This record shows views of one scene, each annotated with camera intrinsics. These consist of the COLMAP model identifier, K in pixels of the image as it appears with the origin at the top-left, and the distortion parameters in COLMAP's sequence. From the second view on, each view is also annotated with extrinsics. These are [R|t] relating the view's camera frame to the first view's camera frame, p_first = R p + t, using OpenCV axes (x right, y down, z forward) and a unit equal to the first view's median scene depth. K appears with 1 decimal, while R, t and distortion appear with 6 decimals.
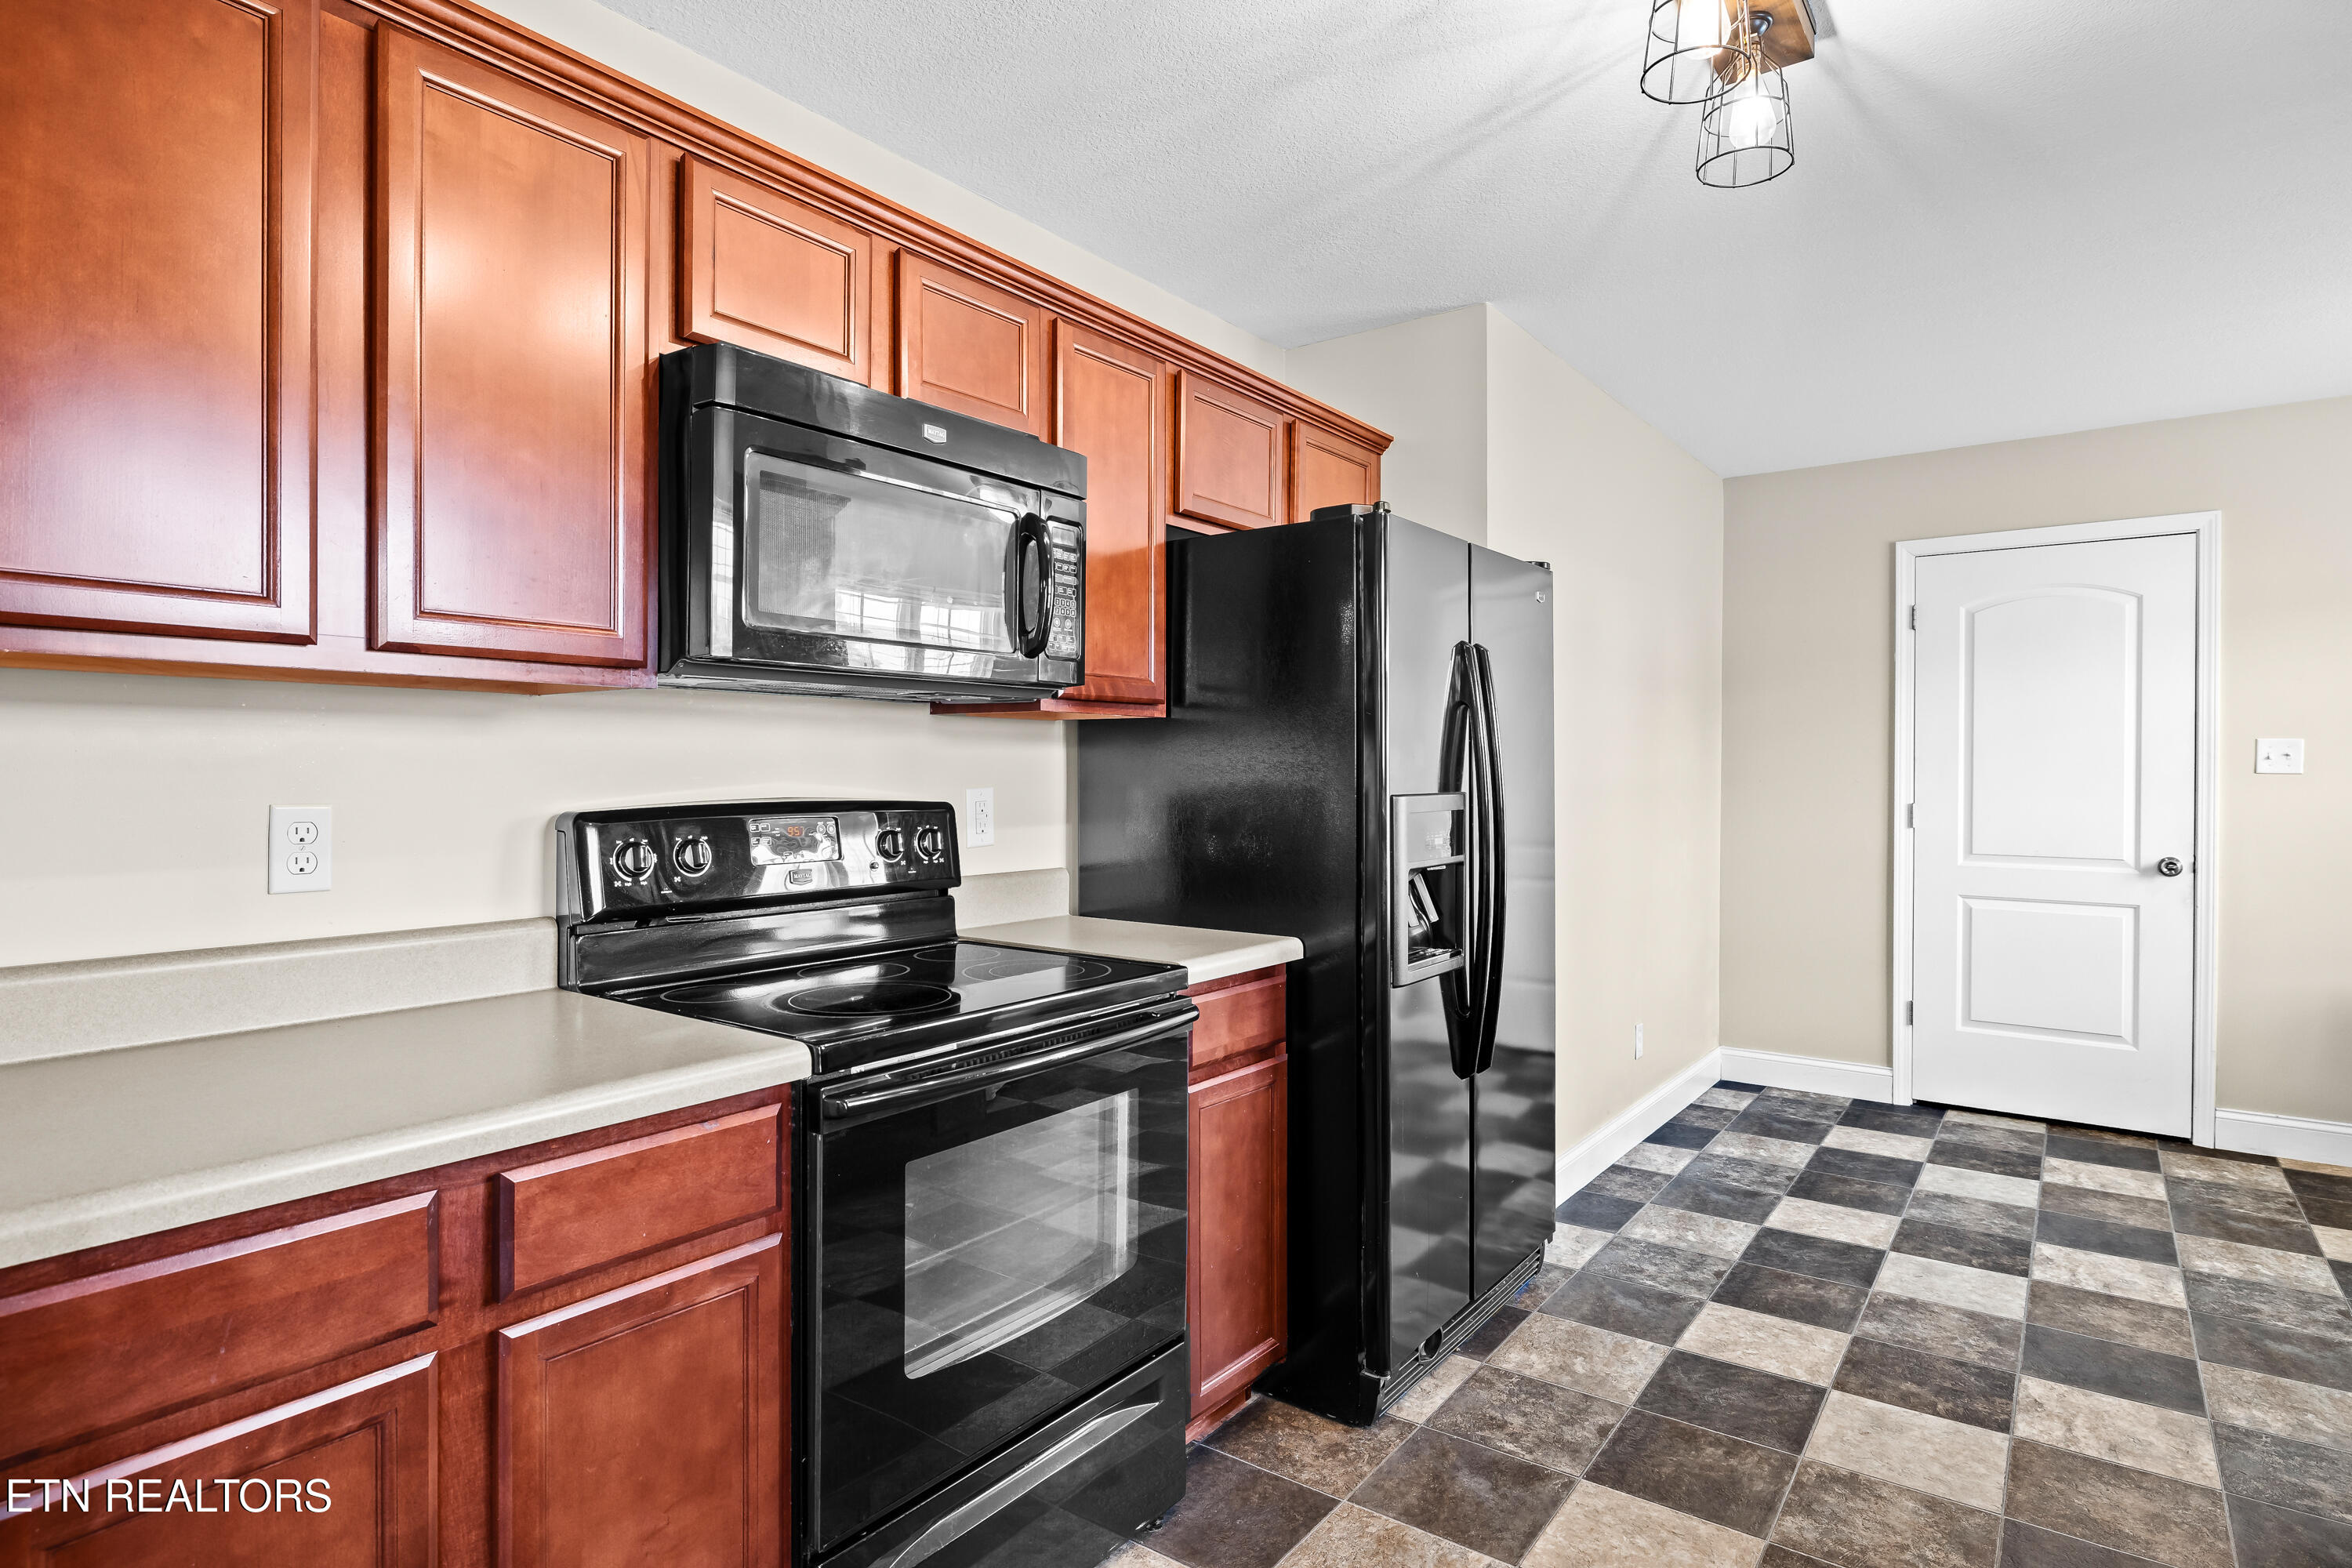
lens RADIAL K [[1254.1, 0, 1179.8], [0, 1254.1, 771.8], [0, 0, 1]] dist [0.004226, 0.001909]
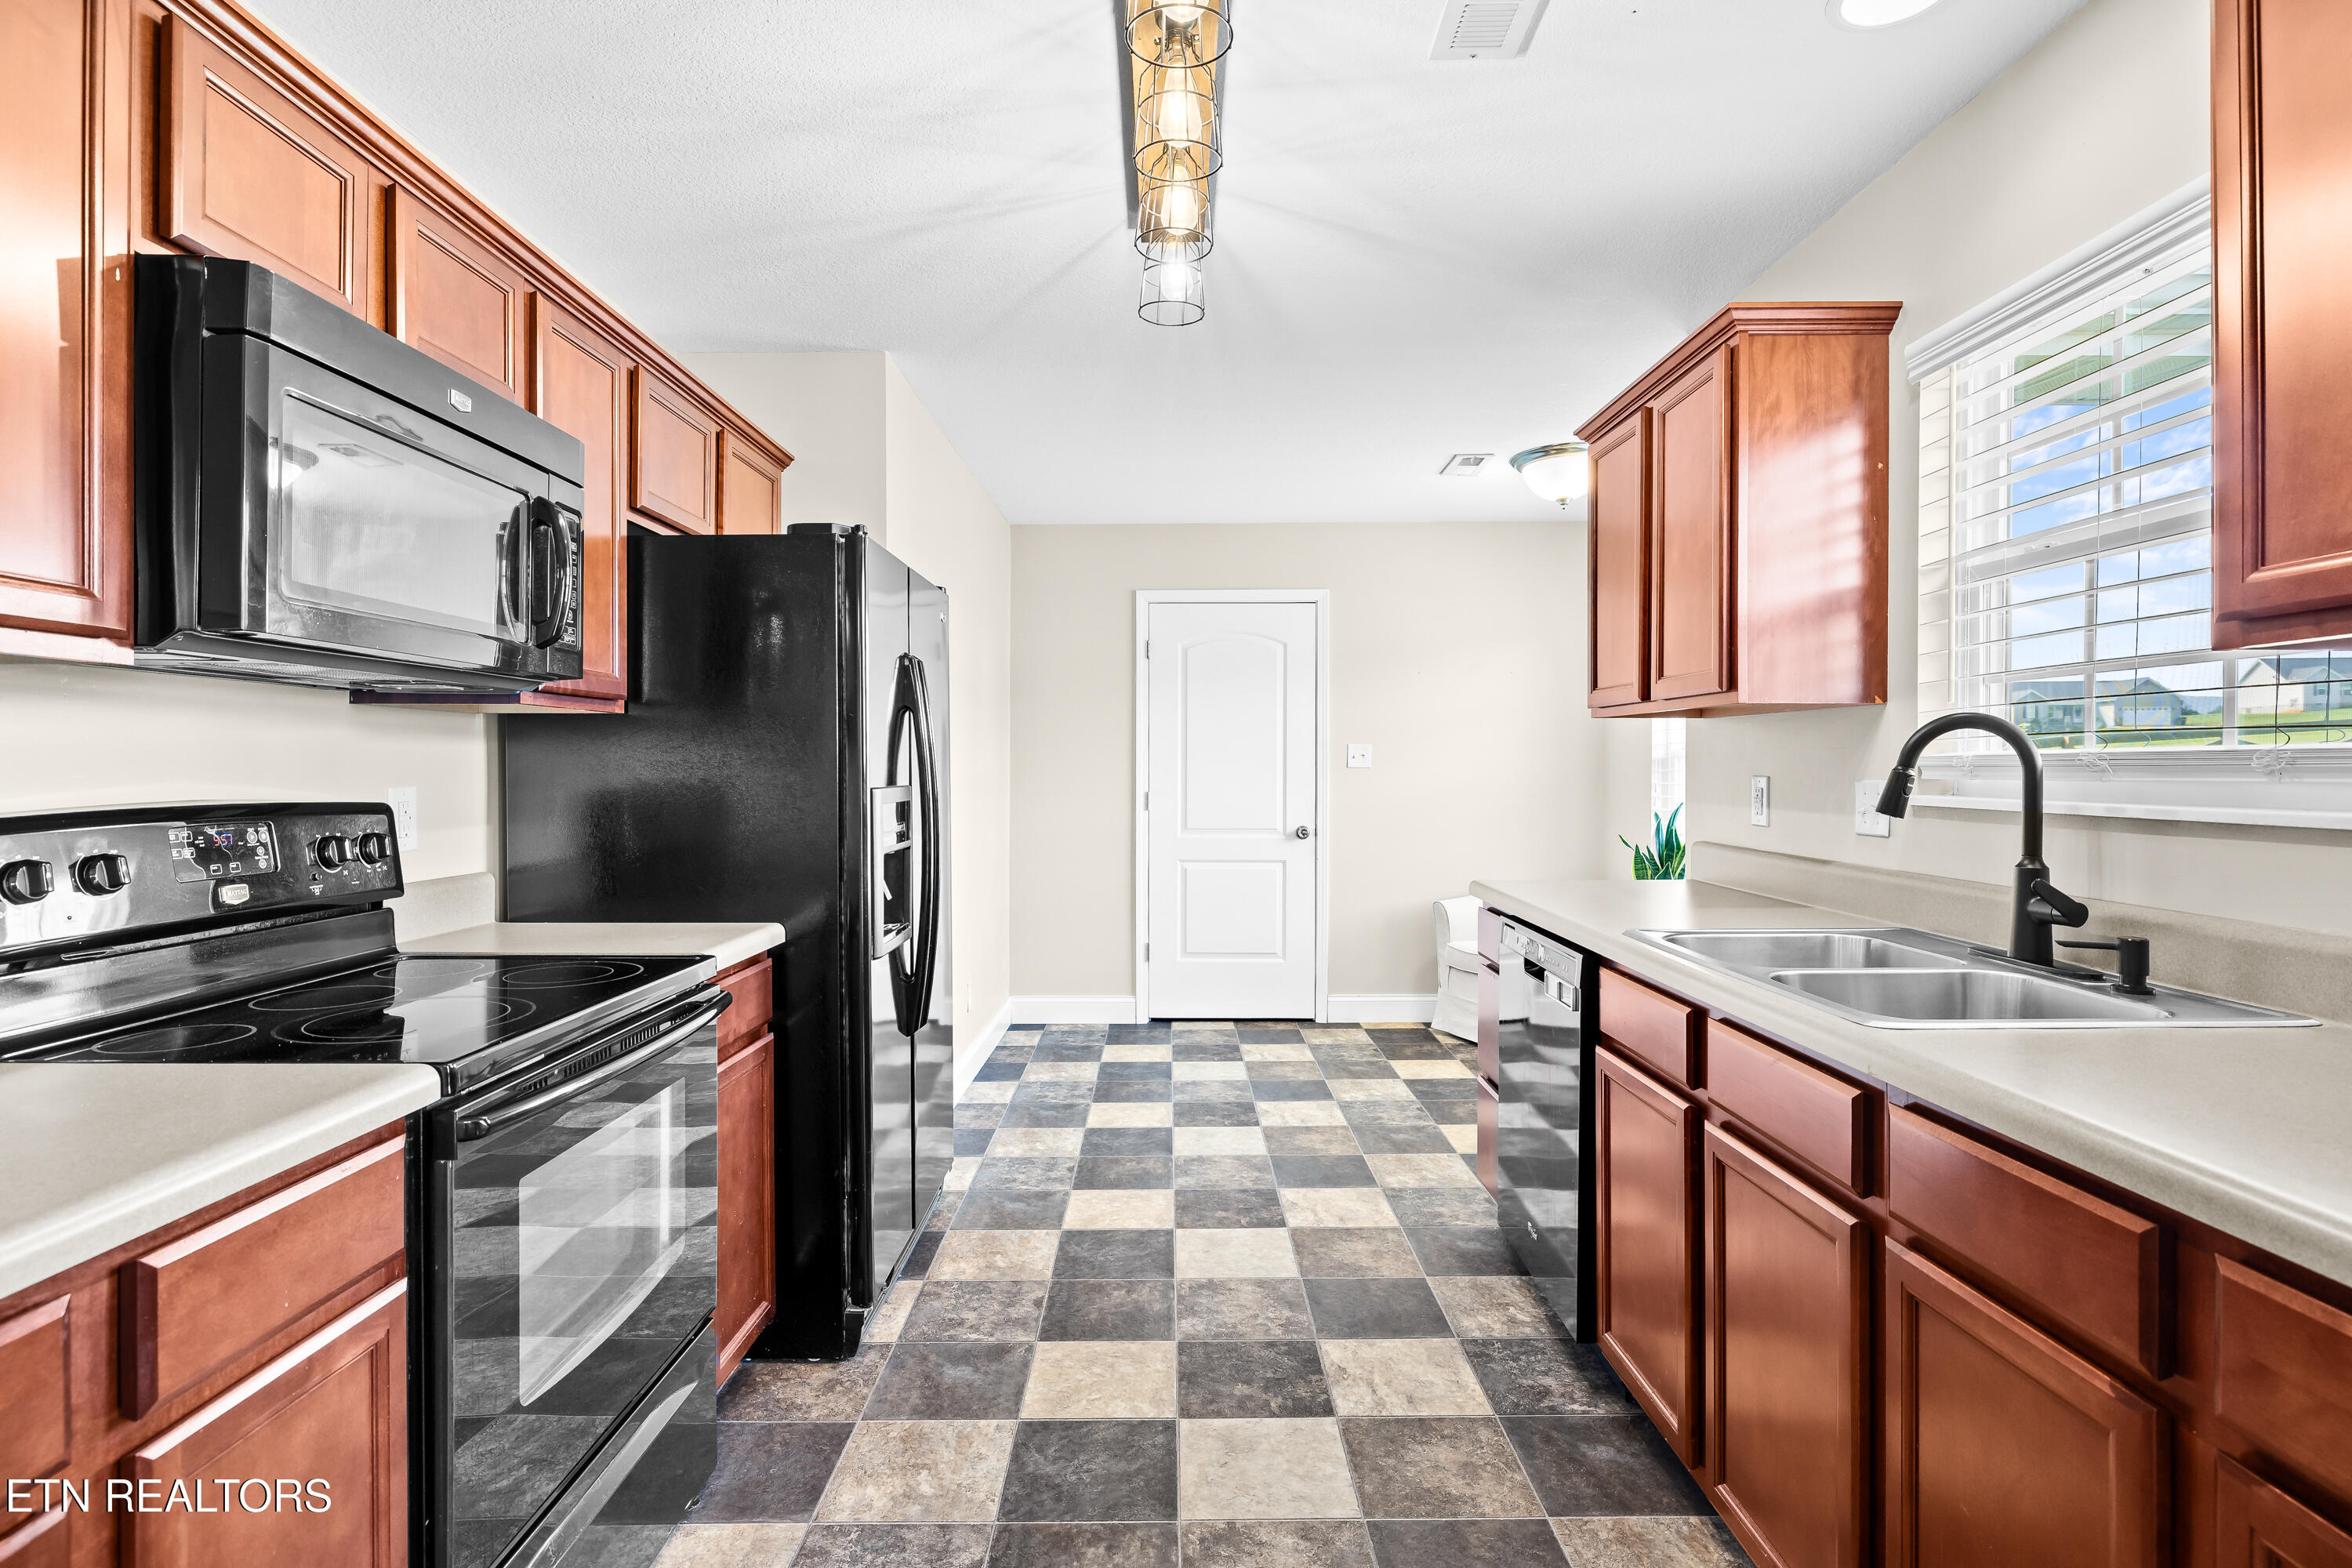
lens RADIAL K [[1180.2, 0, 1174.6], [0, 1180.2, 773.2], [0, 0, 1]] dist [0.009873, 0.002113]
pose [[0.805821, -0.005255, 0.592136, -0.232146], [0.003124, 0.999984, 0.004623, 0.000920], [-0.592151, -0.001875, 0.805825, -0.010907]]
